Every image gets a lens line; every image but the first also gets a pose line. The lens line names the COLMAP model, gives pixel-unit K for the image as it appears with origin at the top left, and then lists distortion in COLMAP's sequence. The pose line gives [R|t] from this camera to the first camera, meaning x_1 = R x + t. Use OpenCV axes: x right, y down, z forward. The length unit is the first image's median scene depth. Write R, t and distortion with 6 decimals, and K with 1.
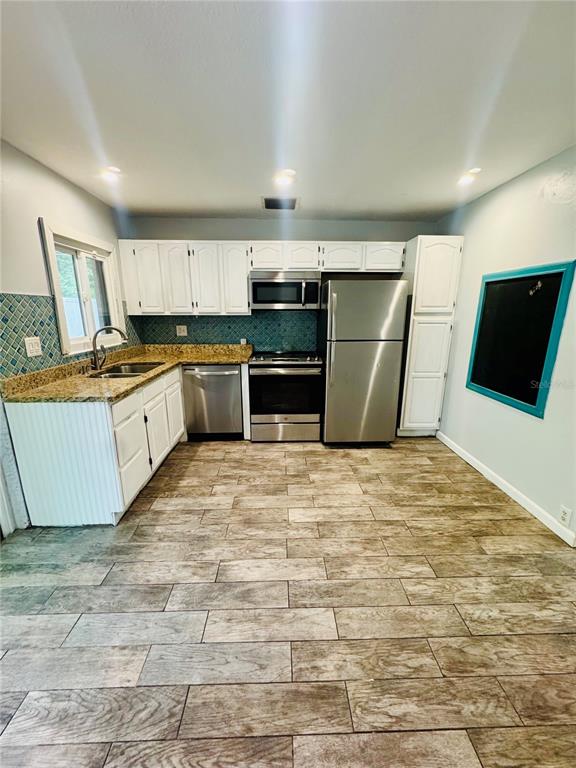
lens RADIAL K [[306.0, 0, 285.3], [0, 306.0, 380.8], [0, 0, 1]] dist [-0.000076, 0.000350]
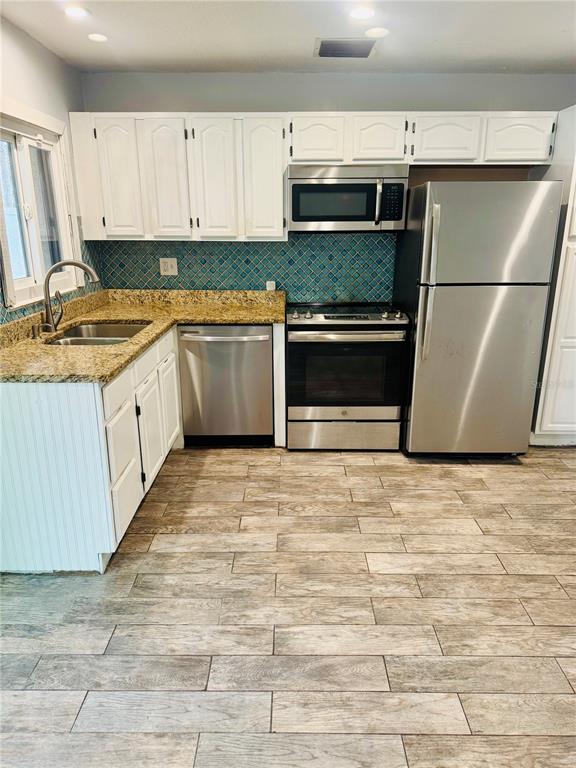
lens RADIAL K [[537.2, 0, 283.7], [0, 537.2, 382.7], [0, 0, 1]] dist [0.041941, -0.041297]
pose [[0.999422, 0.008141, -0.033016, -0.105829], [-0.006170, 0.998217, 0.059371, -0.000845], [0.033440, -0.059133, 0.997690, -0.084835]]
